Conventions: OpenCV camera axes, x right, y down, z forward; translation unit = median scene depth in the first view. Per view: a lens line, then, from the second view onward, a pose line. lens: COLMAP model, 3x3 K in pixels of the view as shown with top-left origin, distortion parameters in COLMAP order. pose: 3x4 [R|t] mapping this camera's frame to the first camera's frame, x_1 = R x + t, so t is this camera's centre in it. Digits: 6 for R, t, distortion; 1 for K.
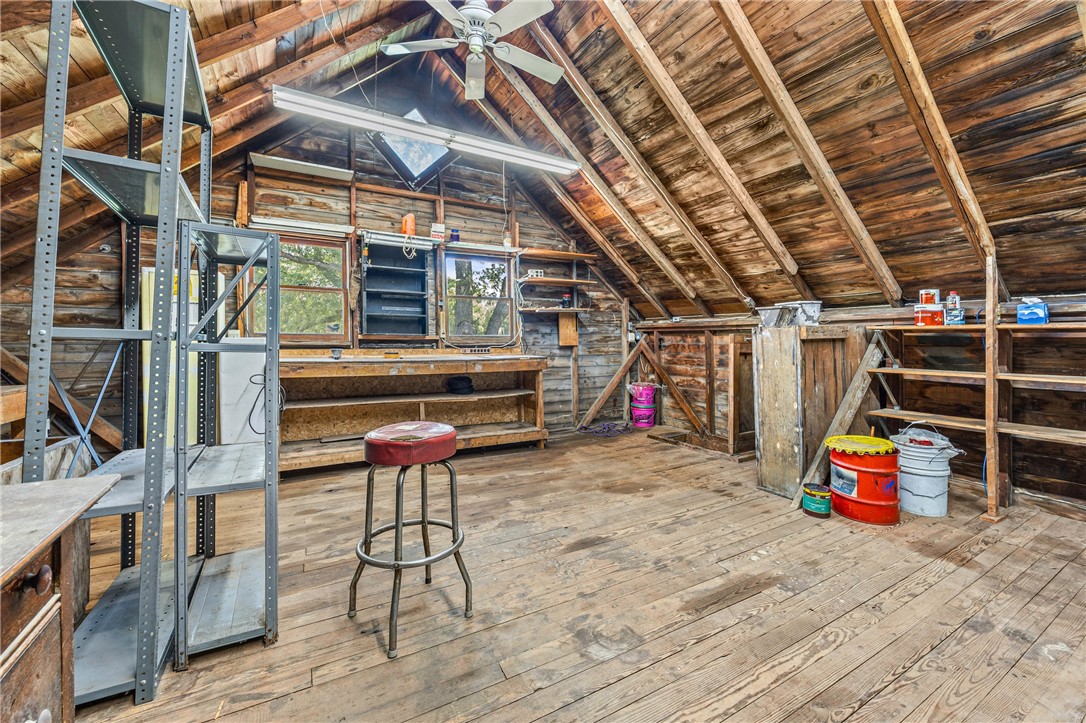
lens RADIAL K [[436.6, 0, 546.3], [0, 436.6, 343.2], [0, 0, 1]] dist [-0.003270, -0.000043]
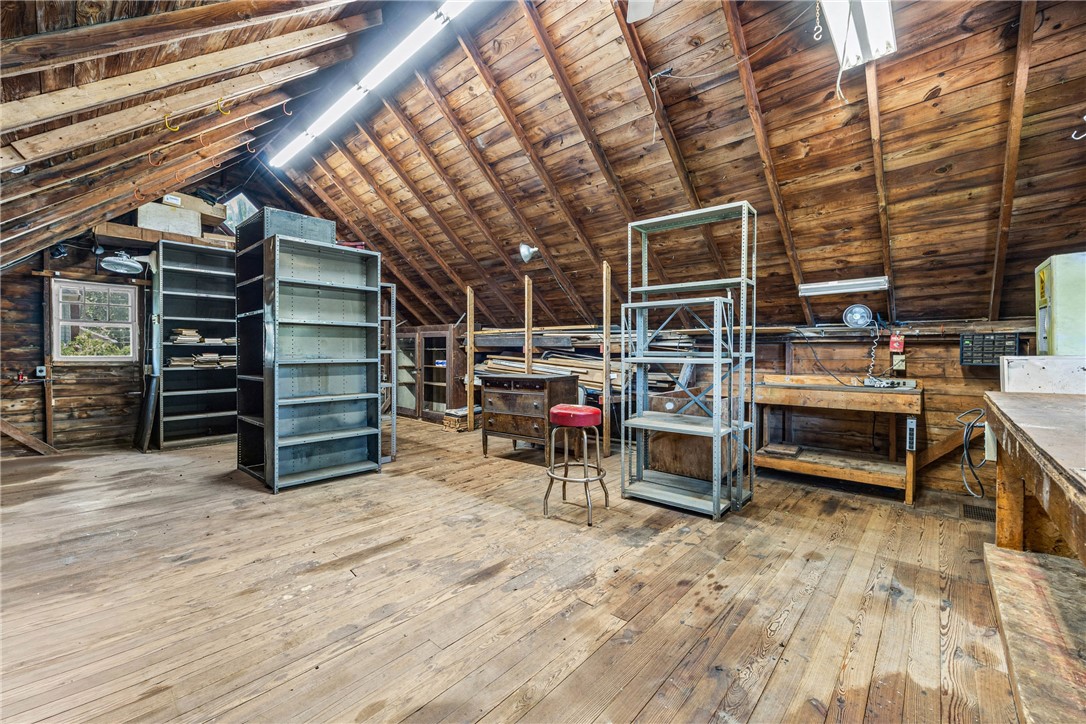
lens RADIAL K [[436.6, 0, 546.3], [0, 436.6, 343.7], [0, 0, 1]] dist [-0.003270, -0.000043]
pose [[-0.946790, -0.005414, -0.321805, 0.281583], [-0.001871, 0.999934, -0.011319, -0.026278], [0.321845, -0.010115, -0.946738, 1.983365]]
